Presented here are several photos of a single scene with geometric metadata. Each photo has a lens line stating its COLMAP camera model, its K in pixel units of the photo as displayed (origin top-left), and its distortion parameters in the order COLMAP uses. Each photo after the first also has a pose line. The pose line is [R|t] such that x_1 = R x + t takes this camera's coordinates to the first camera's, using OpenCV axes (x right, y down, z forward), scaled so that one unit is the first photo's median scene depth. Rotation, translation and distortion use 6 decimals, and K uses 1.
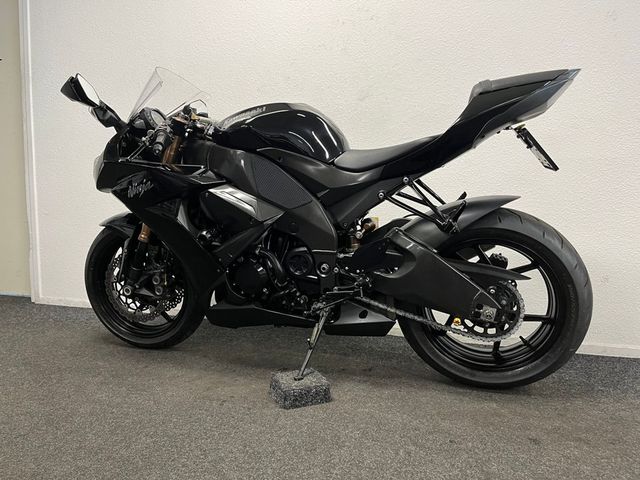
lens RADIAL K [[483.3, 0, 322.7], [0, 483.3, 242.6], [0, 0, 1]] dist [0.050740, -0.065418]
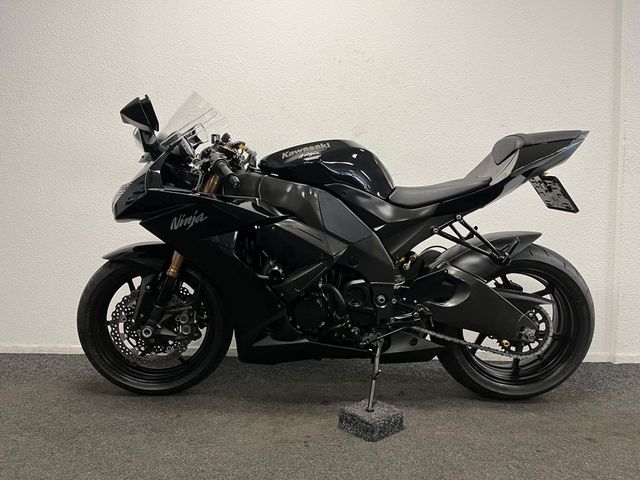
lens RADIAL K [[483.3, 0, 319.5], [0, 483.3, 239.4], [0, 0, 1]] dist [0.050740, -0.065418]
pose [[0.945805, -0.000353, 0.324734, -0.459309], [0.013937, 0.999122, -0.039507, -0.036577], [-0.324435, 0.041892, 0.944980, 0.053902]]
